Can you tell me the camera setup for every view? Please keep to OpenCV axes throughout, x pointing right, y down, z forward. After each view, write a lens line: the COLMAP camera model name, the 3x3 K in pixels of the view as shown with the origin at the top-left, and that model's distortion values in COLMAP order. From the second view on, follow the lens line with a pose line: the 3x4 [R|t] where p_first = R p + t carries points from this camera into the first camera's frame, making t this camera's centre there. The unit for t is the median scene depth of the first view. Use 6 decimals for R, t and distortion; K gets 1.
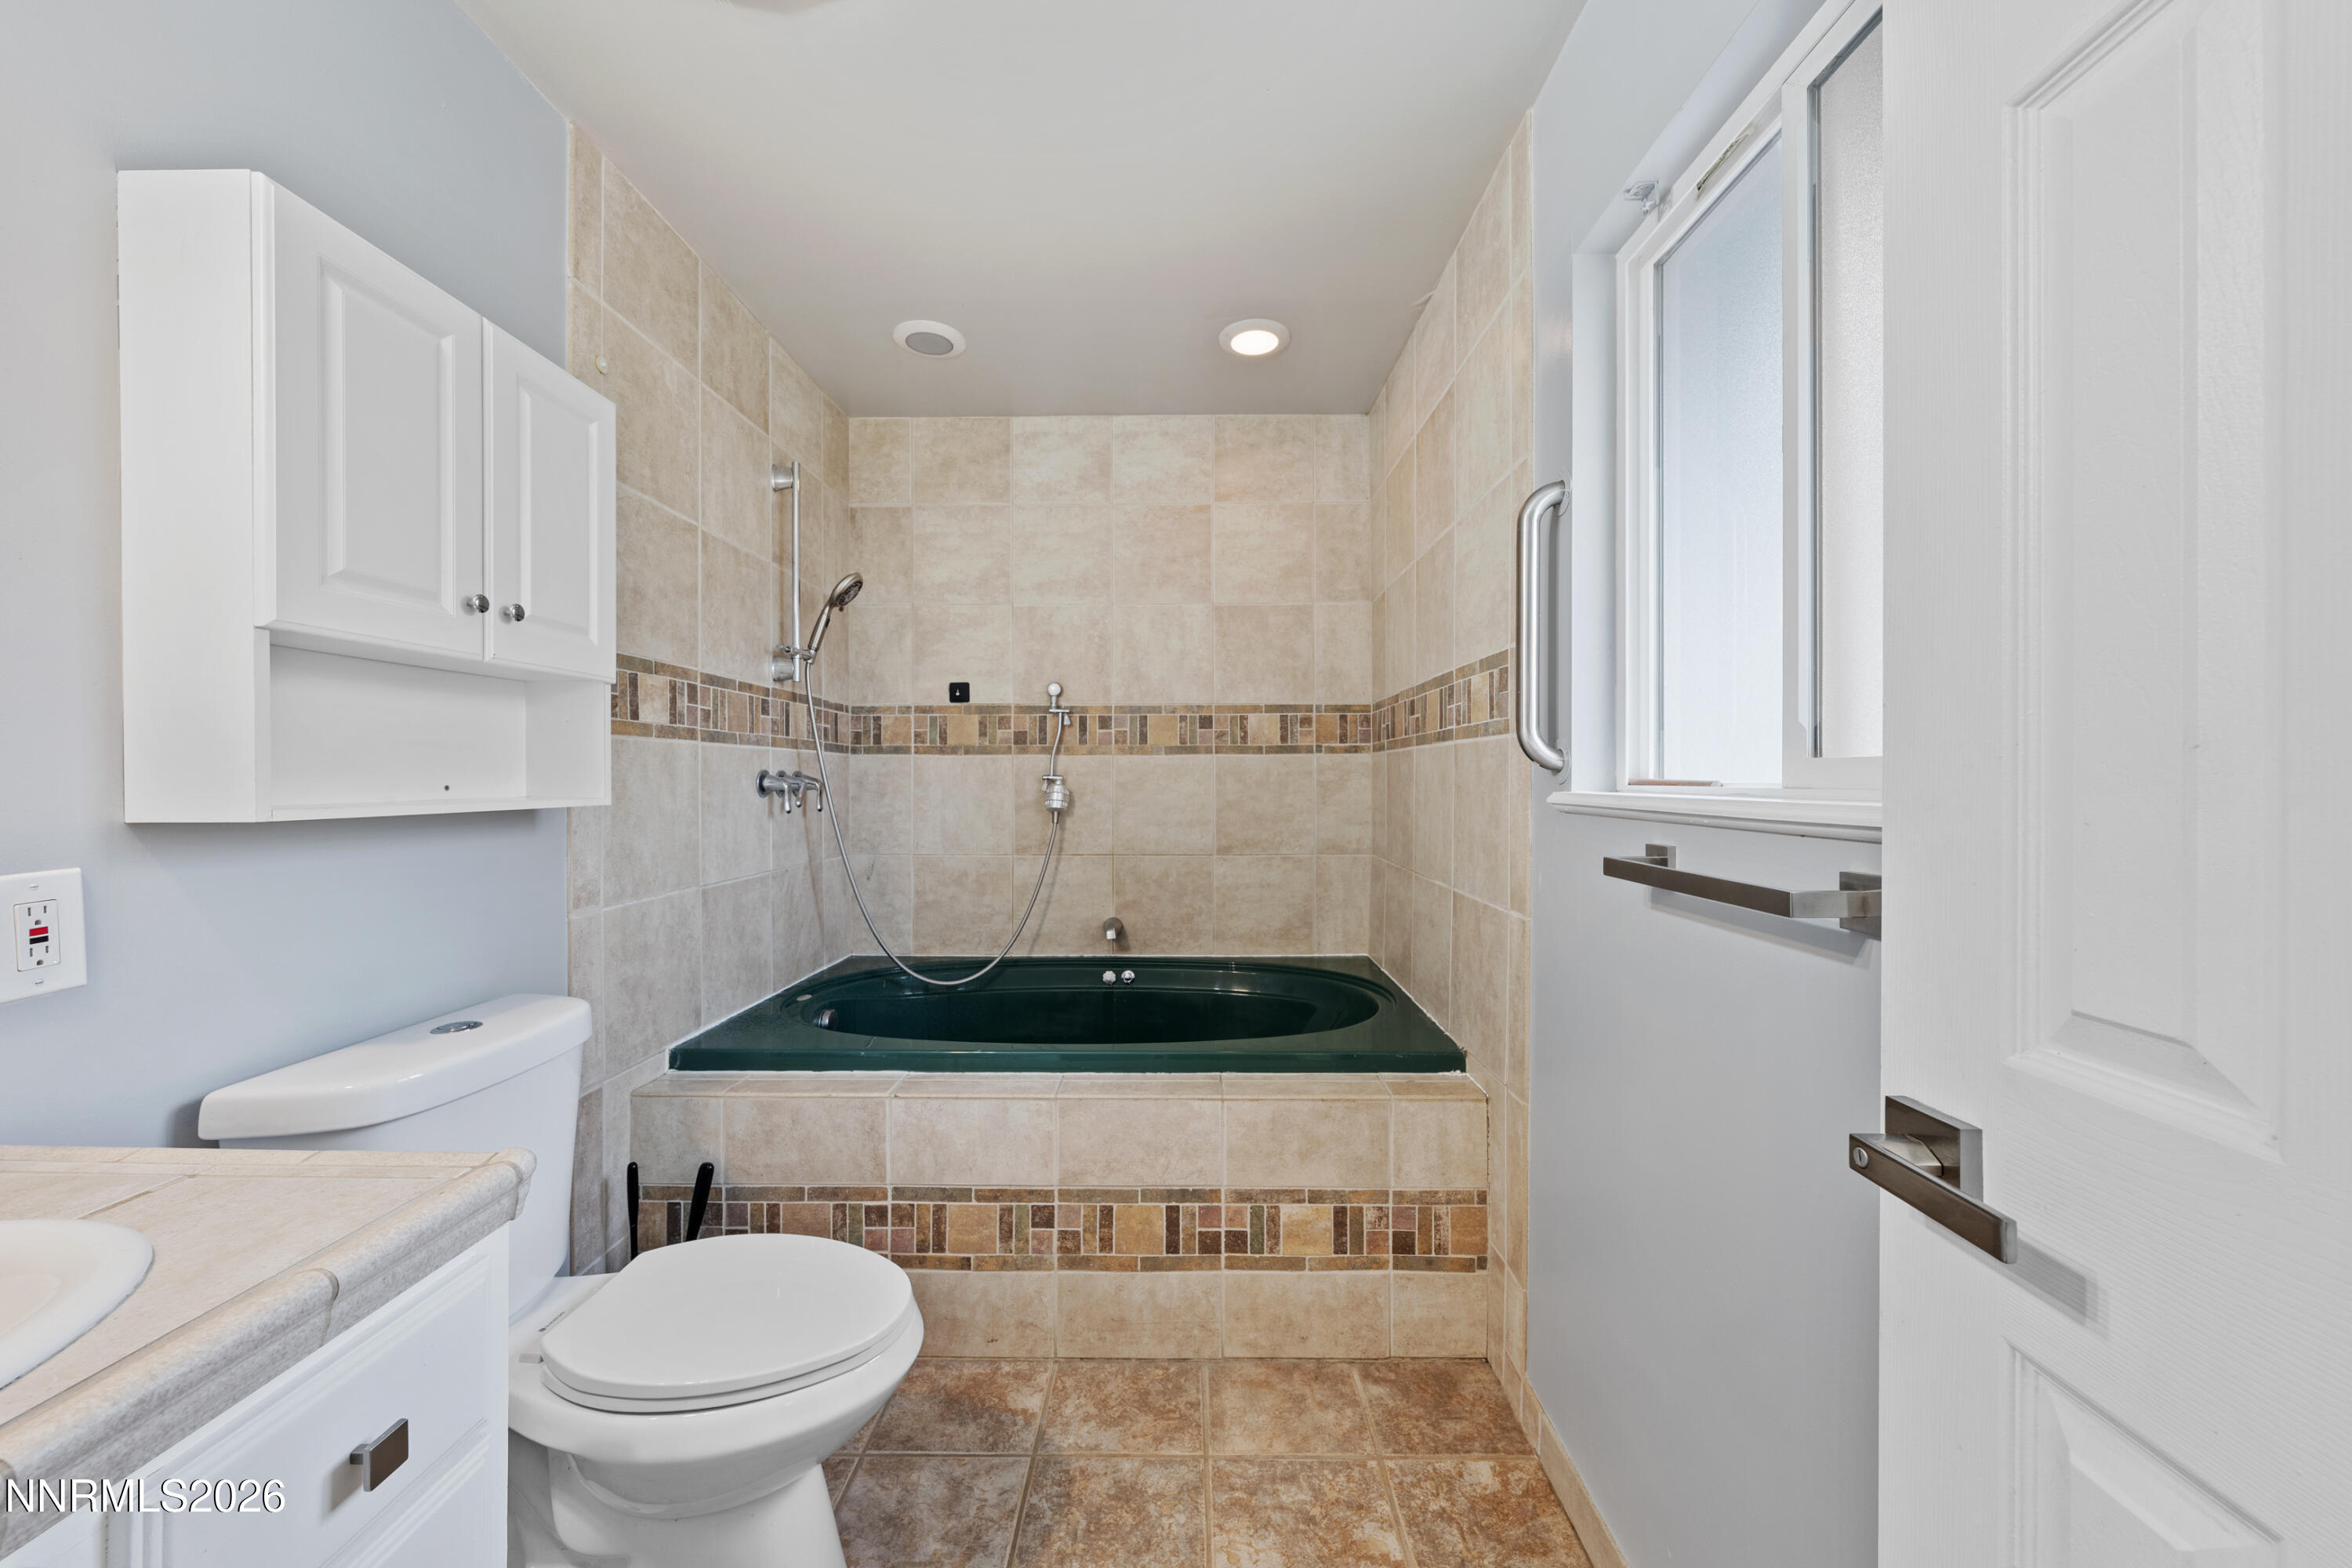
lens RADIAL K [[865.9, 0, 1181.5], [0, 865.9, 780.2], [0, 0, 1]] dist [0.002710, -0.003369]
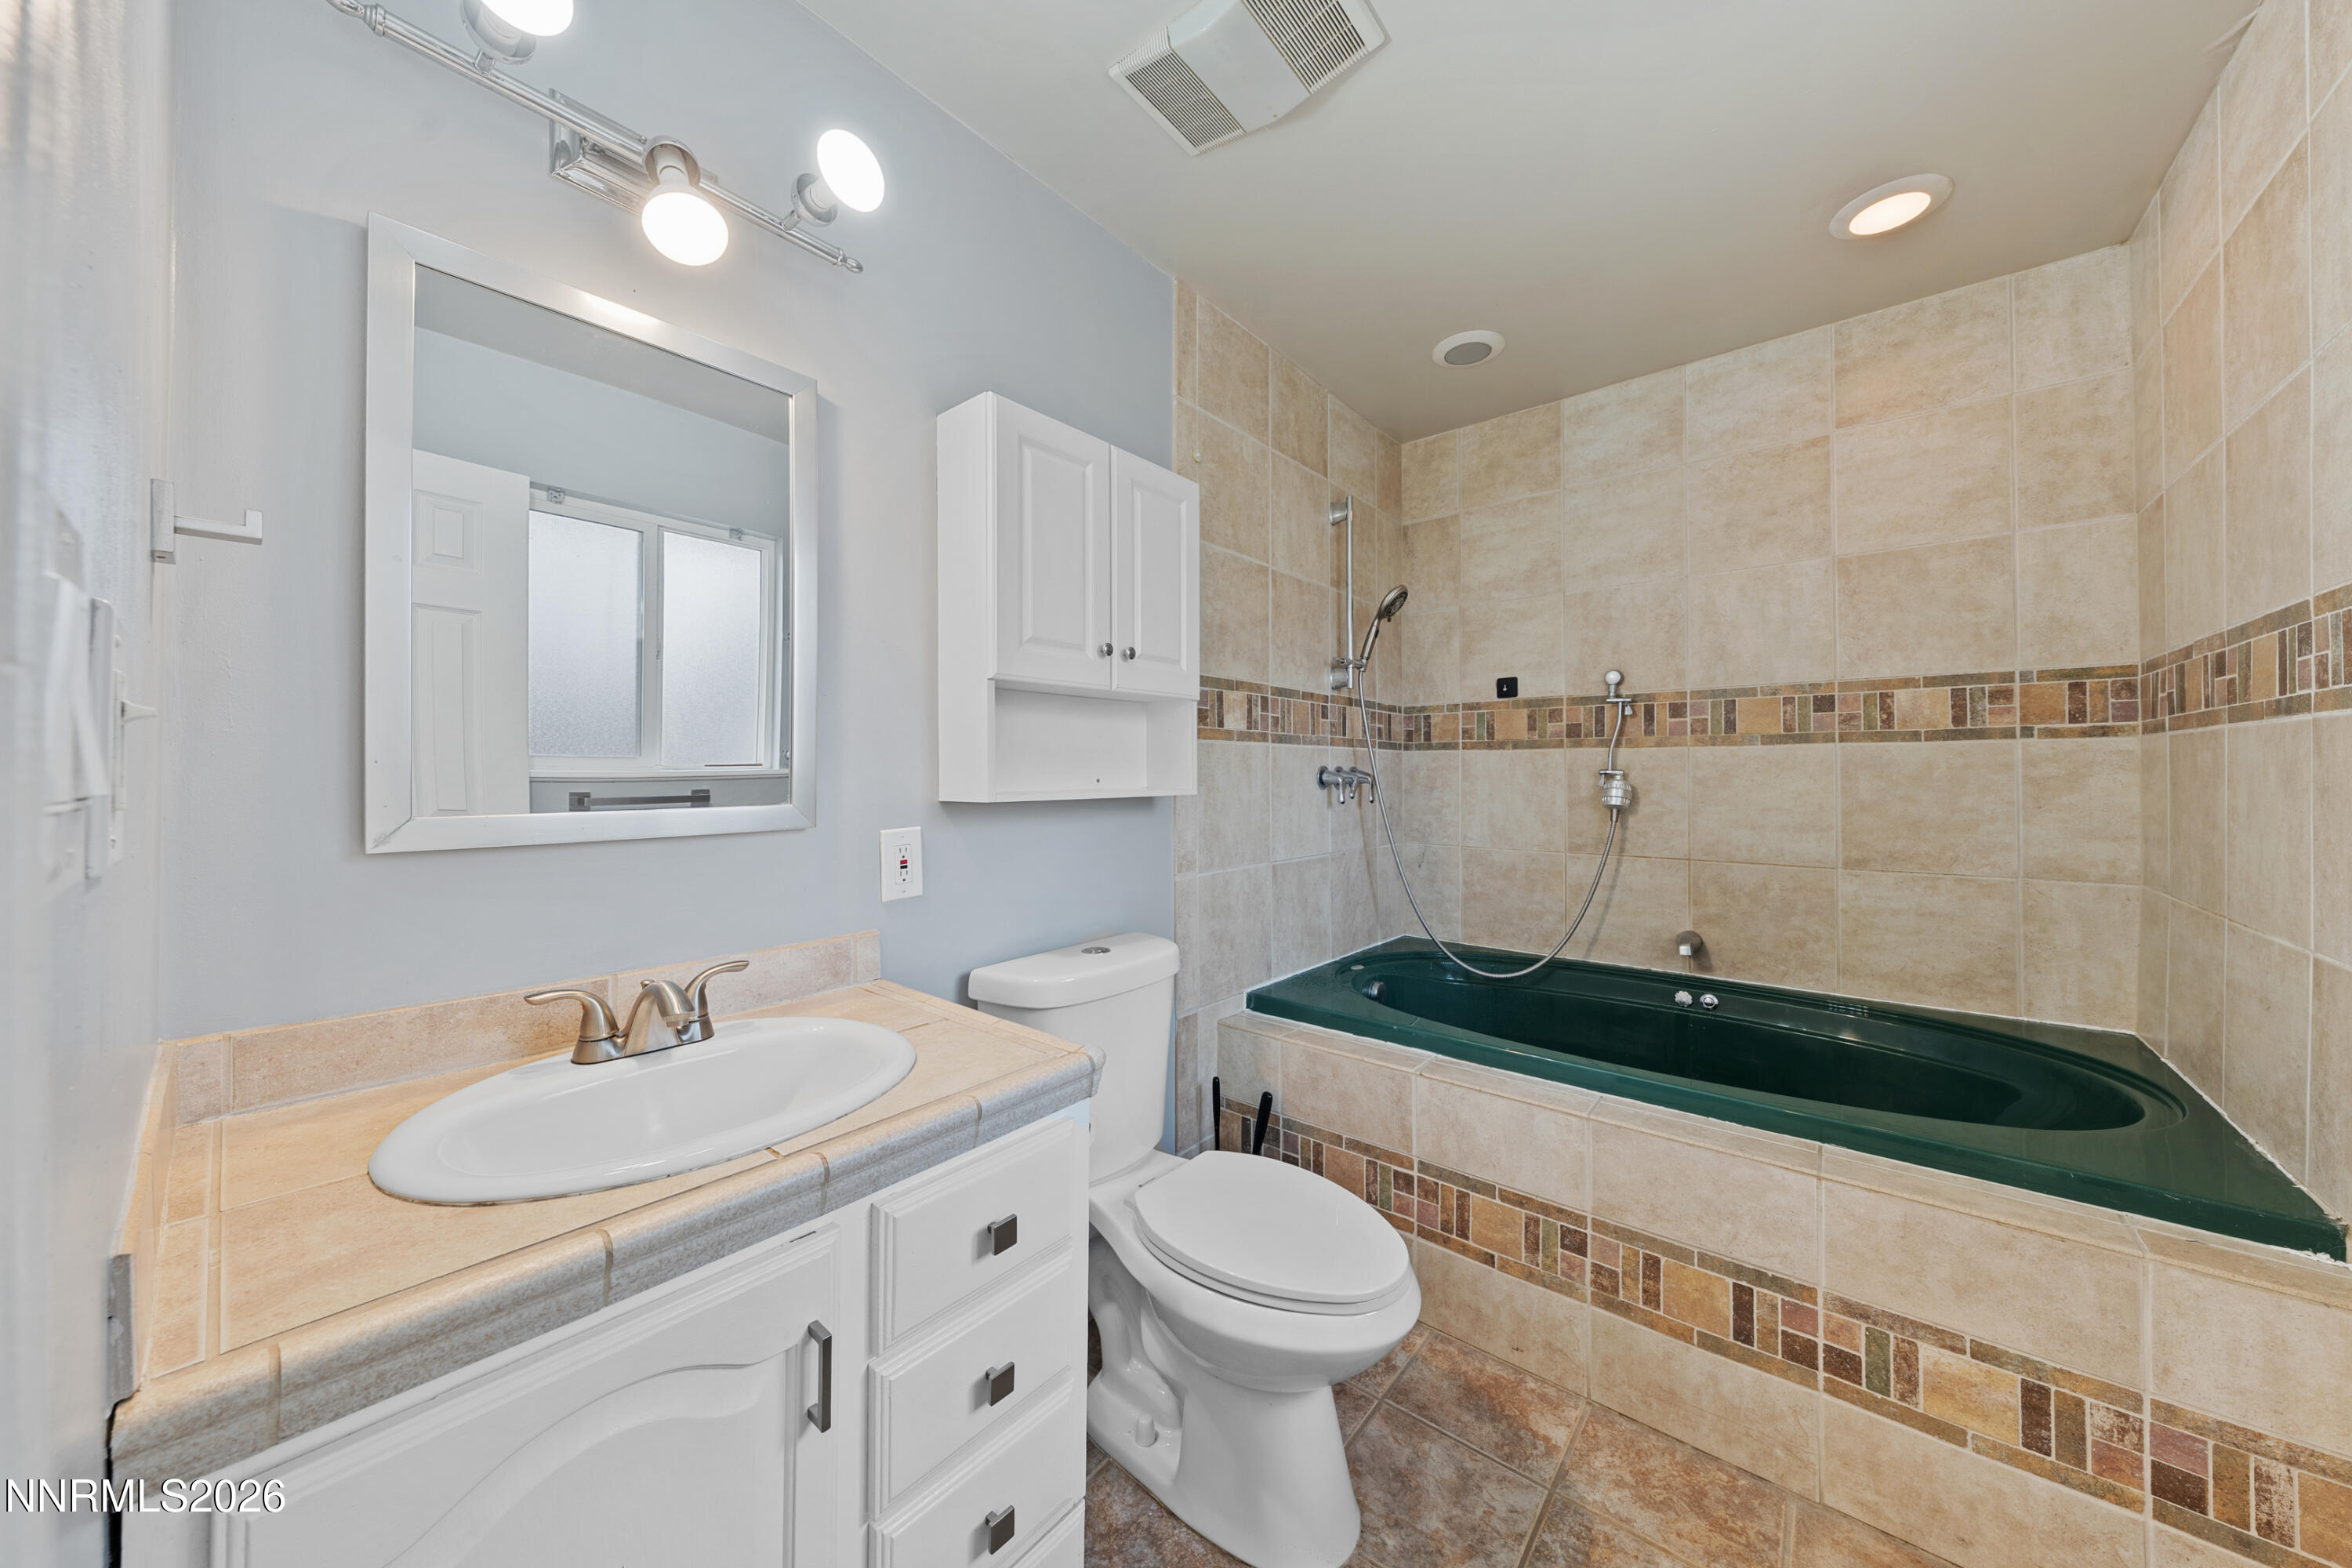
lens RADIAL K [[806.9, 0, 1161.0], [0, 806.9, 765.8], [0, 0, 1]] dist [-0.001208, 0.000105]
pose [[0.766227, -0.005525, -0.642546, 0.037307], [-0.000635, 0.999956, -0.009356, -0.001497], [0.642570, 0.007577, 0.766190, 0.023902]]
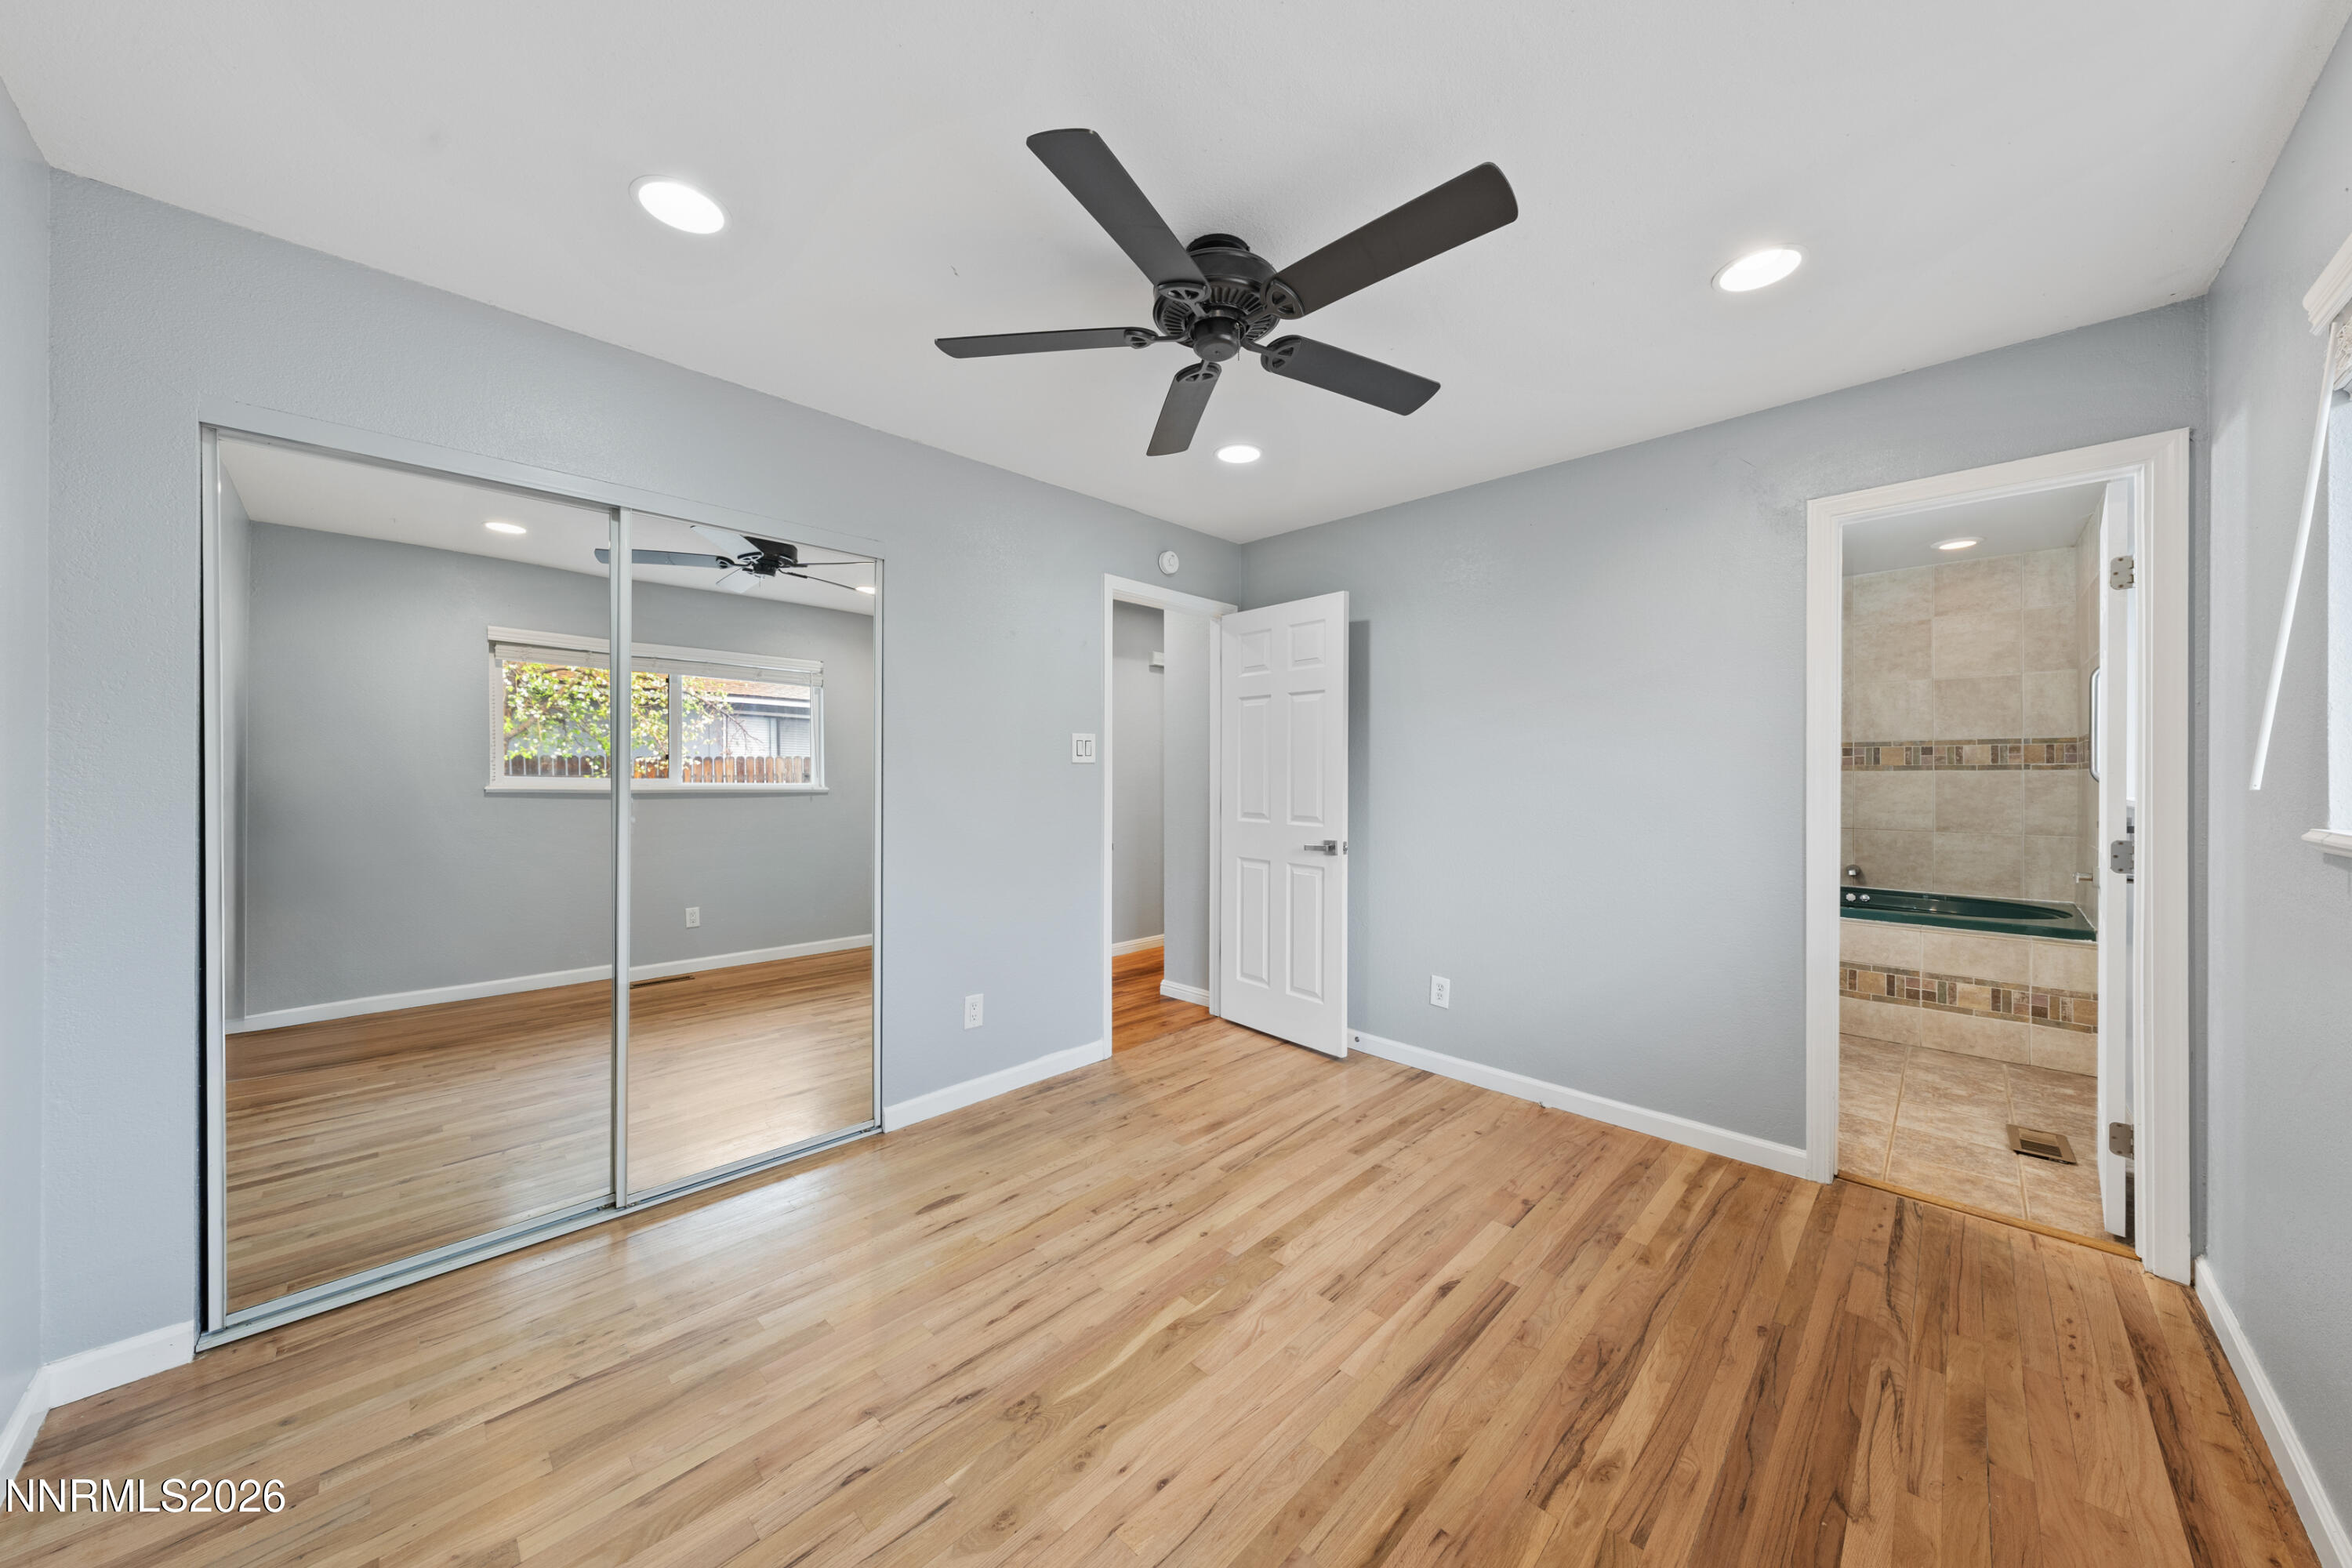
lens RADIAL K [[799.4, 0, 1169.6], [0, 799.4, 771.0], [0, 0, 1]] dist [-0.001090, -0.000147]
pose [[0.713075, 0.000480, -0.701087, 0.065896], [-0.003162, 0.999992, -0.002531, -0.020337], [0.701080, 0.004022, 0.713071, -1.102807]]
